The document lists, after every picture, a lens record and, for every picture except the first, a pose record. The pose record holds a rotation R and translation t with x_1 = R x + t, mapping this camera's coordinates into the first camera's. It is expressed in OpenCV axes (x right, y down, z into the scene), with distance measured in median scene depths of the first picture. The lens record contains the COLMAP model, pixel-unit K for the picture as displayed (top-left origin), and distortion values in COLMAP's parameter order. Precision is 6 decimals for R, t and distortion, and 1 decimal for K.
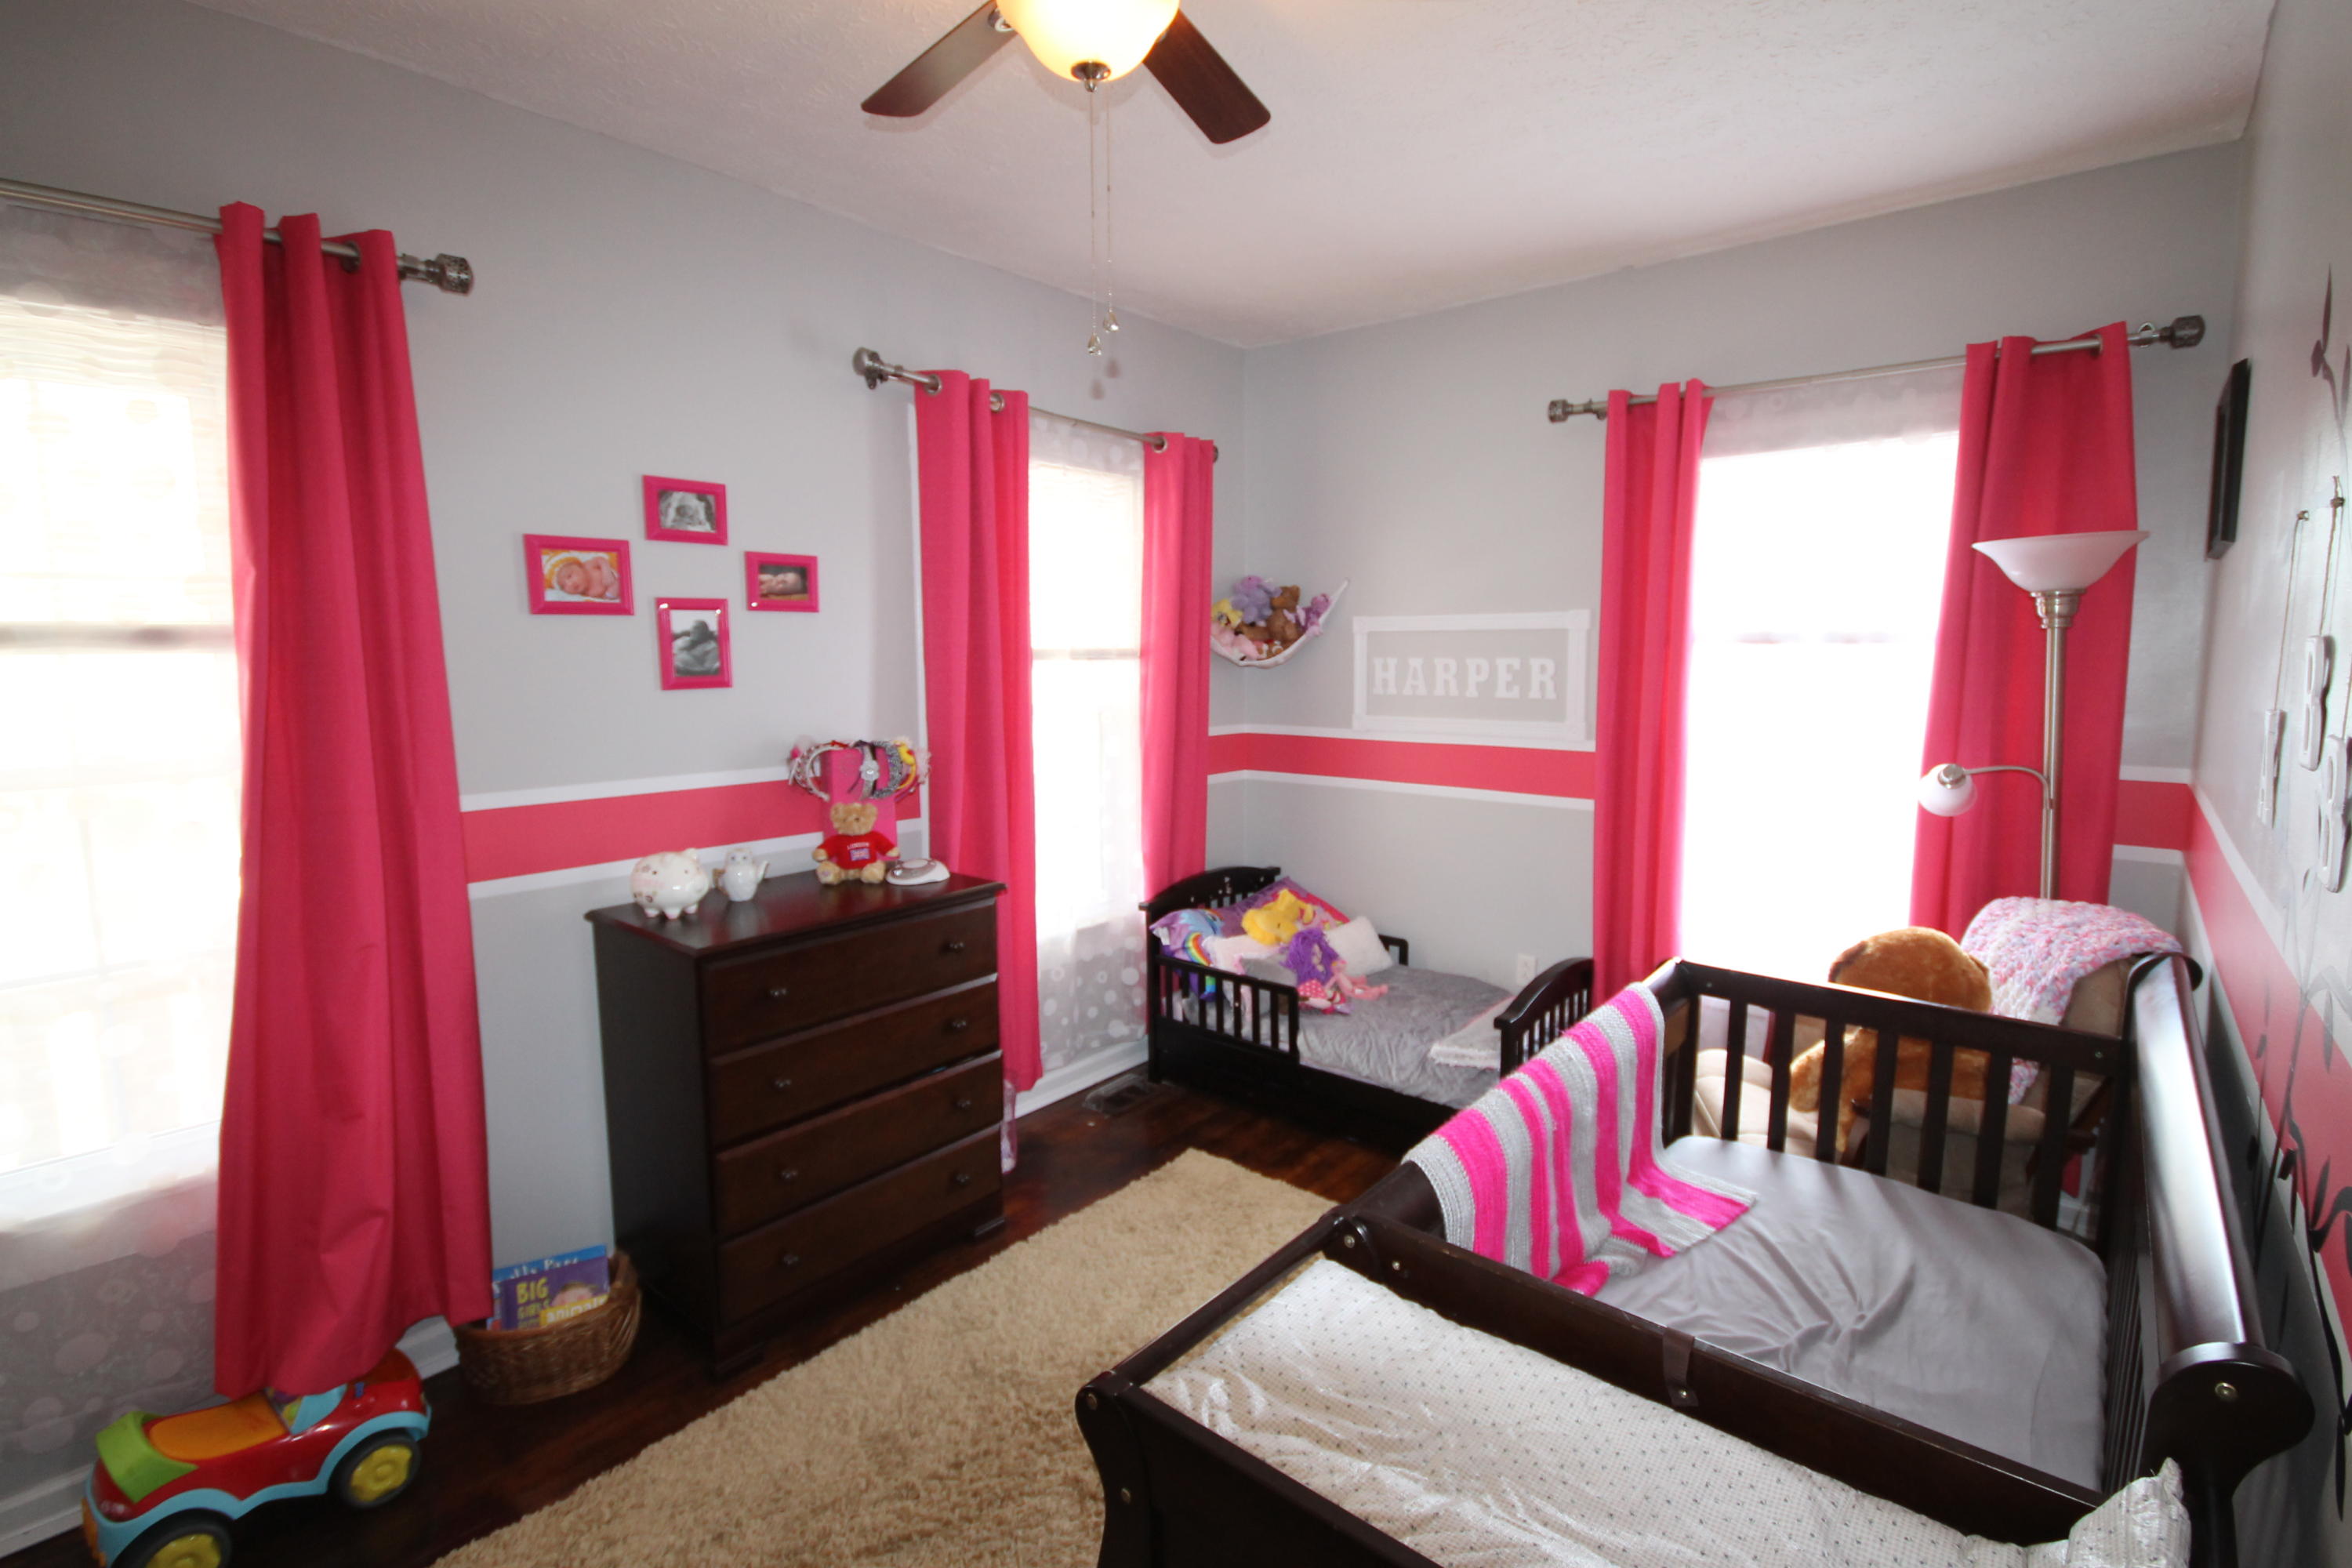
lens RADIAL K [[1101.2, 0, 1186.4], [0, 1101.2, 784.3], [0, 0, 1]] dist [-0.003348, -0.000817]
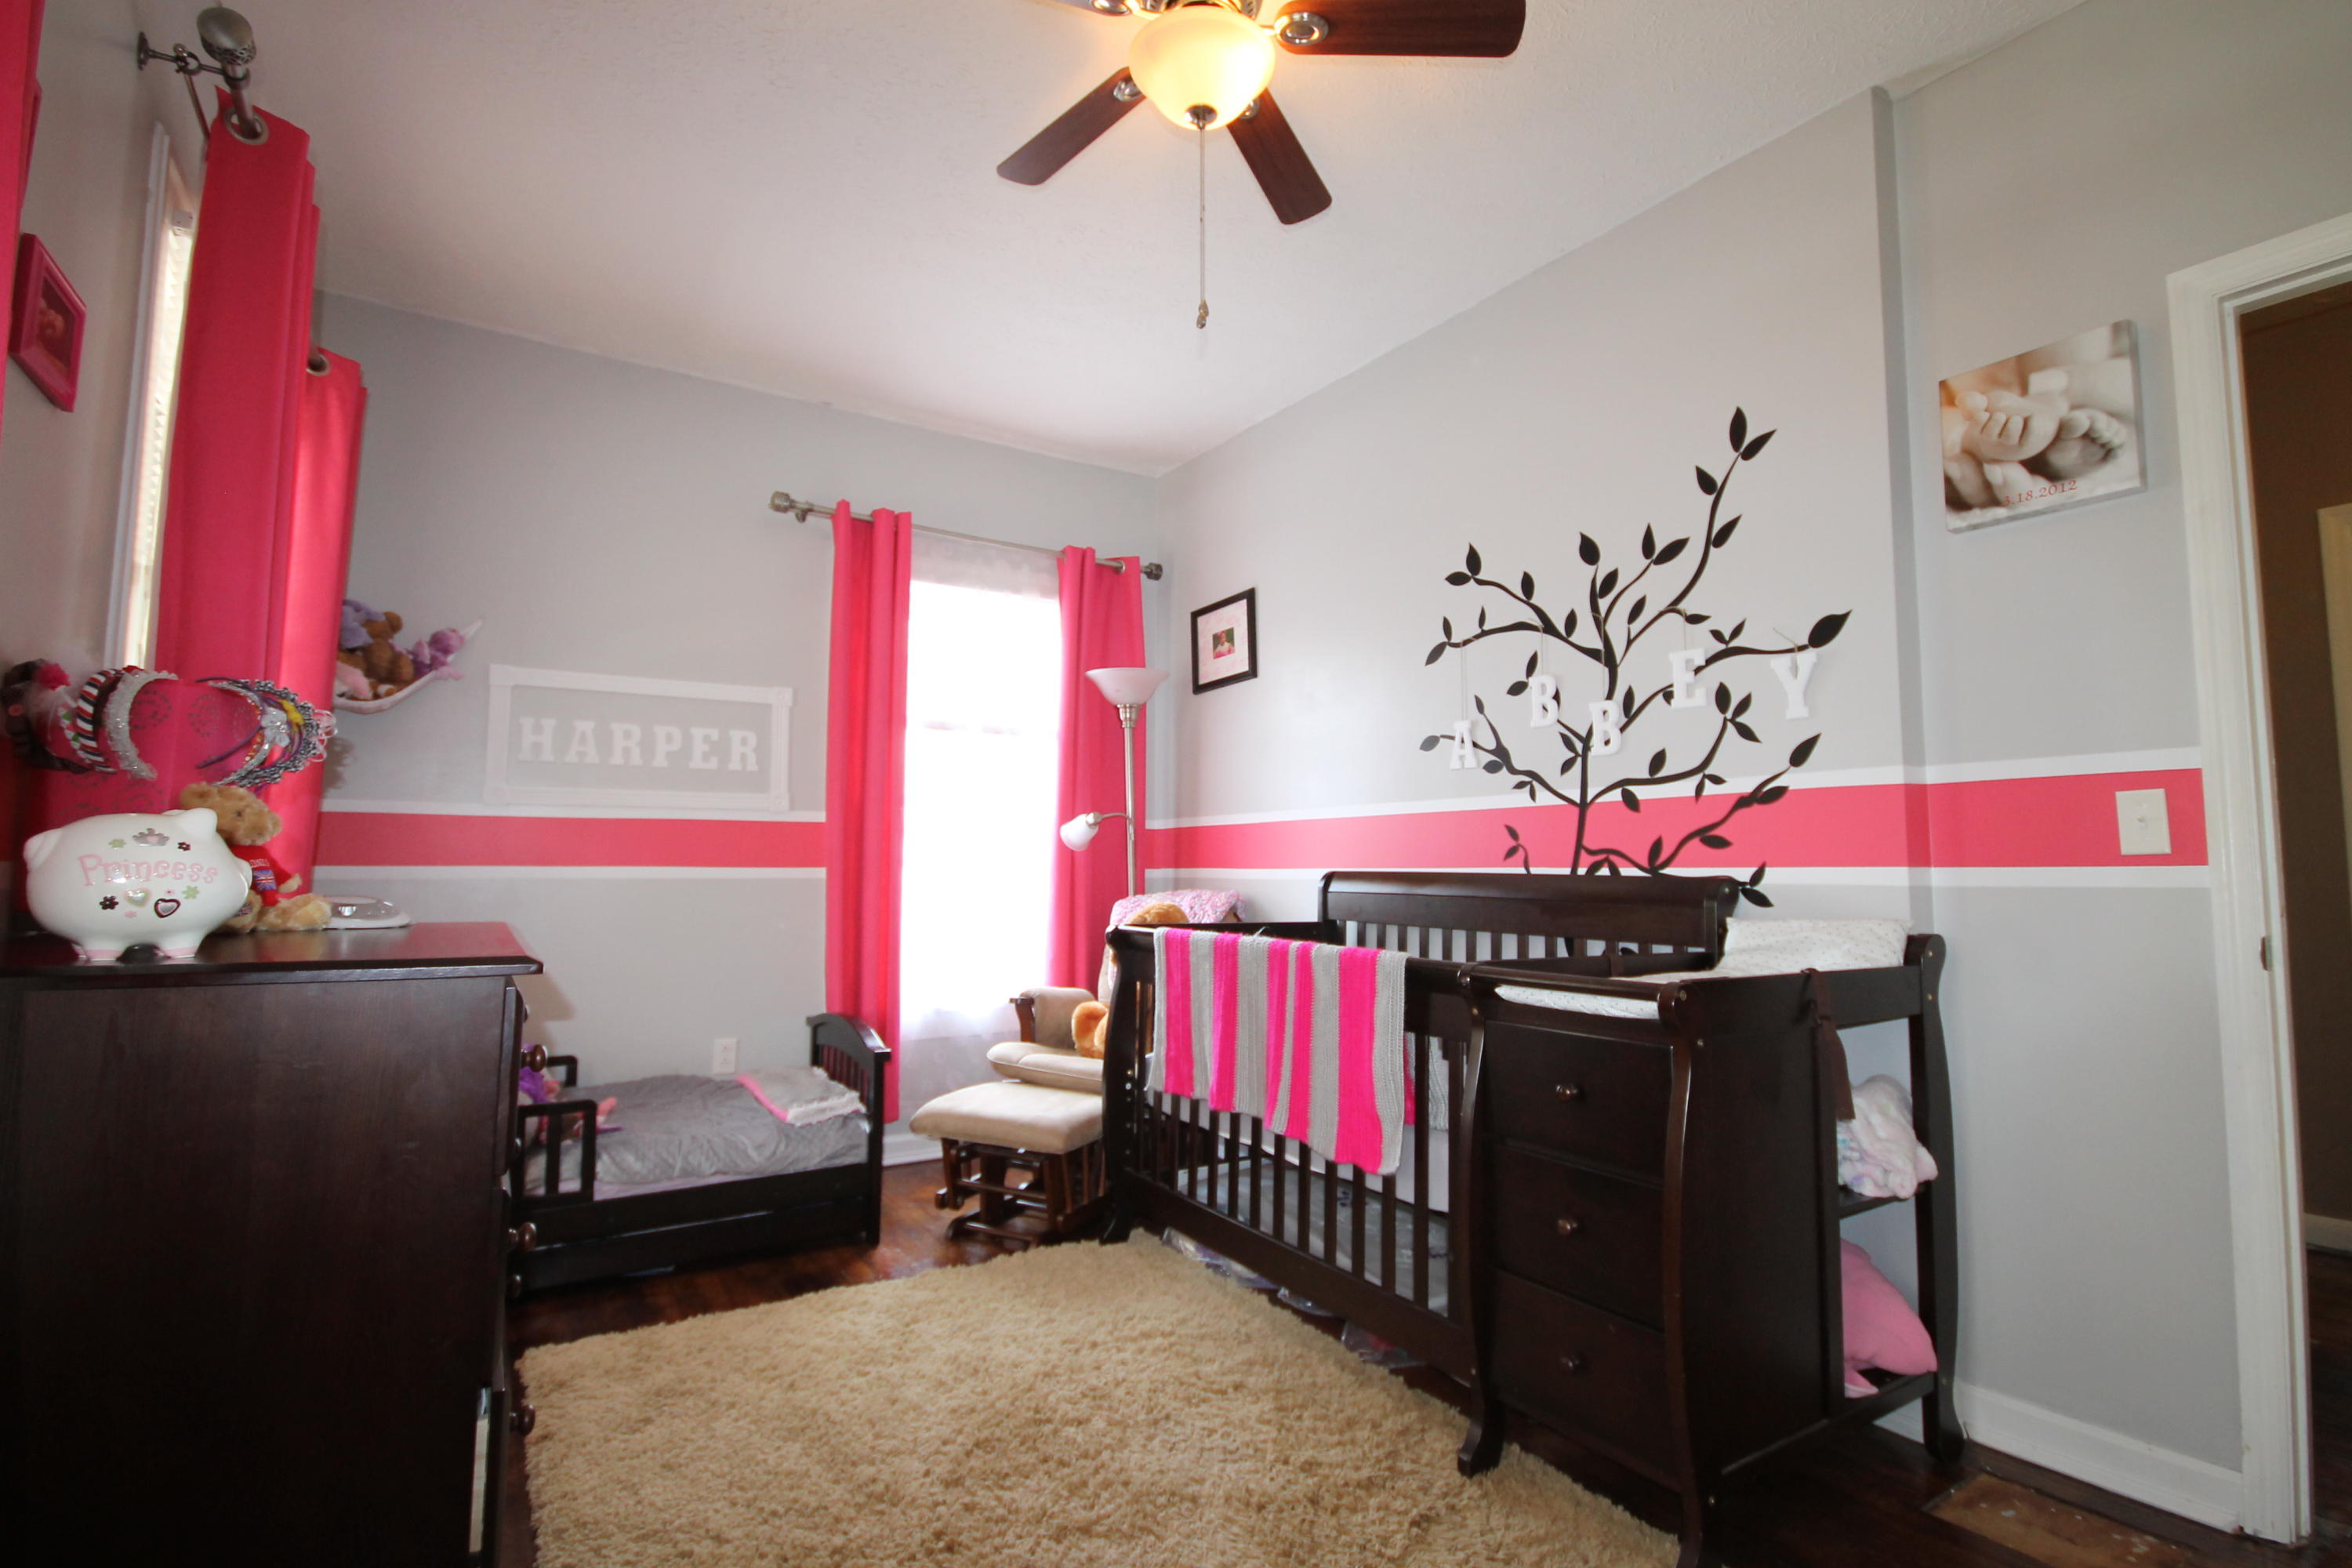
lens RADIAL K [[1101.2, 0, 1186.4], [0, 1101.2, 784.3], [0, 0, 1]] dist [-0.003348, -0.000817]
pose [[0.299165, 0.079406, 0.950892, -0.638619], [0.115929, 0.986125, -0.118821, 0.126389], [-0.947133, 0.145783, 0.285809, 0.412341]]
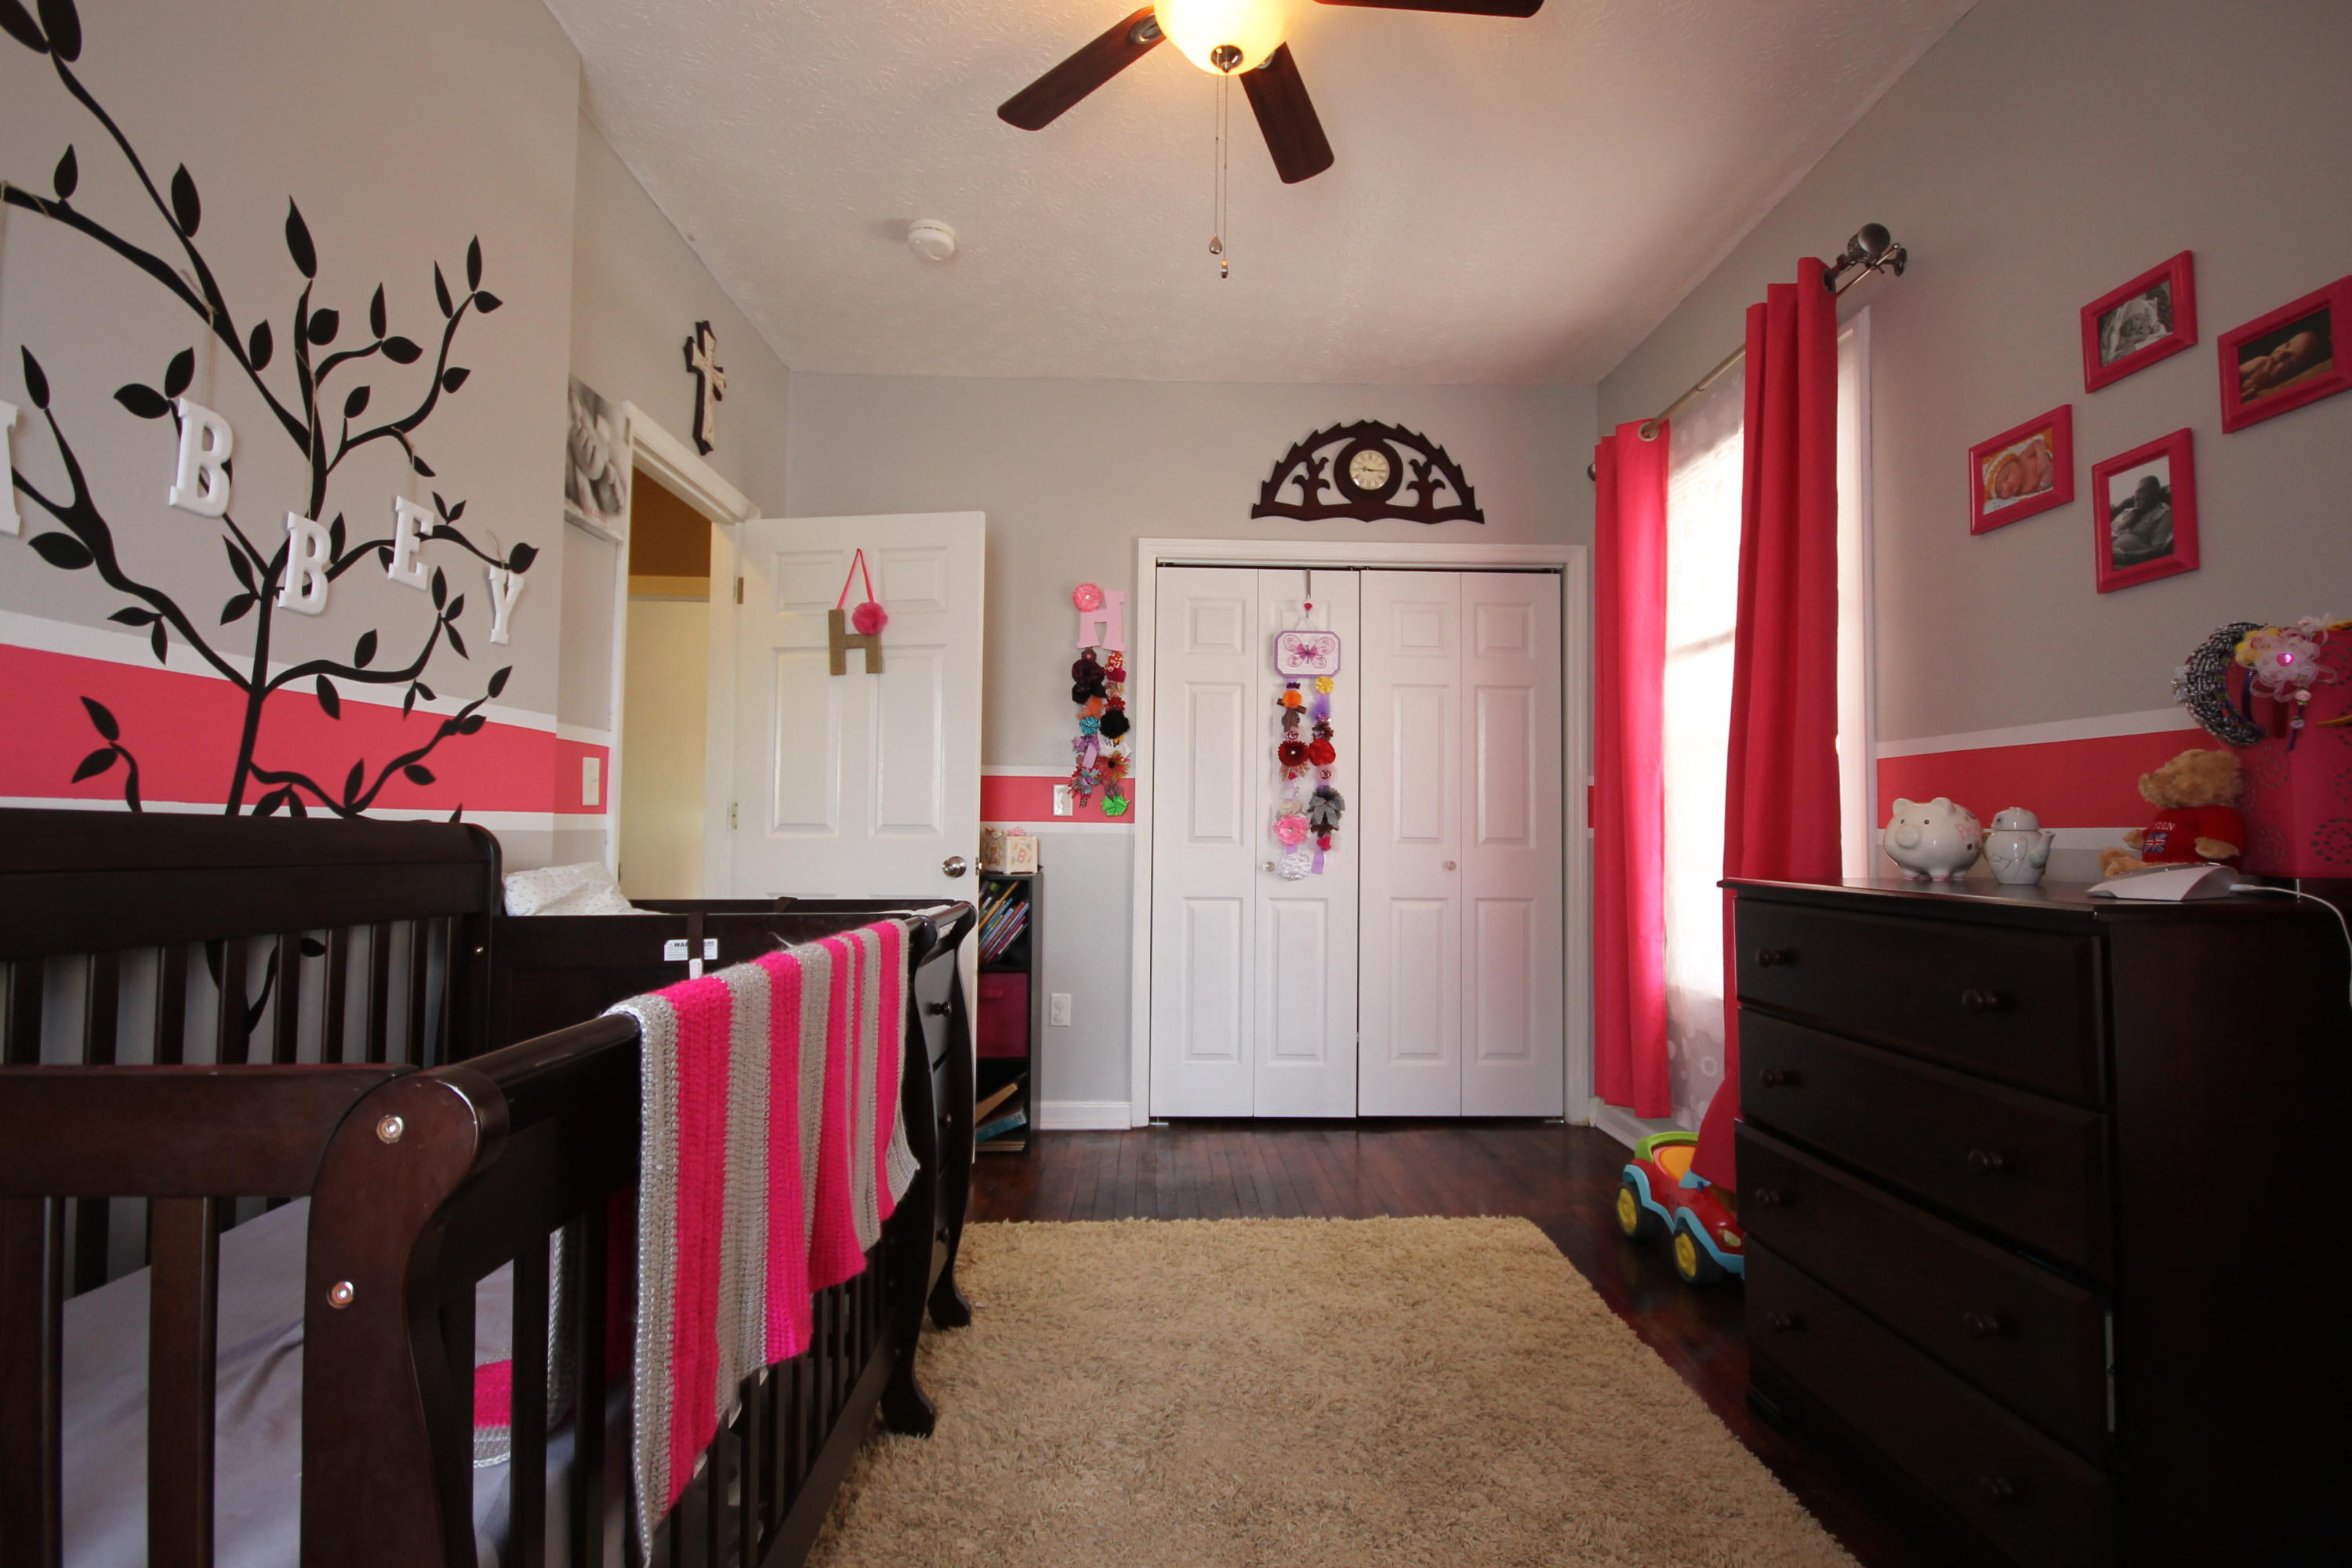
lens RADIAL K [[1101.2, 0, 1186.4], [0, 1101.2, 784.3], [0, 0, 1]] dist [-0.003348, -0.000817]
pose [[-0.747744, -0.032684, -0.663182, 0.387325], [-0.091111, 0.994391, 0.053722, 0.047548], [0.657706, 0.100594, -0.746528, 1.039993]]
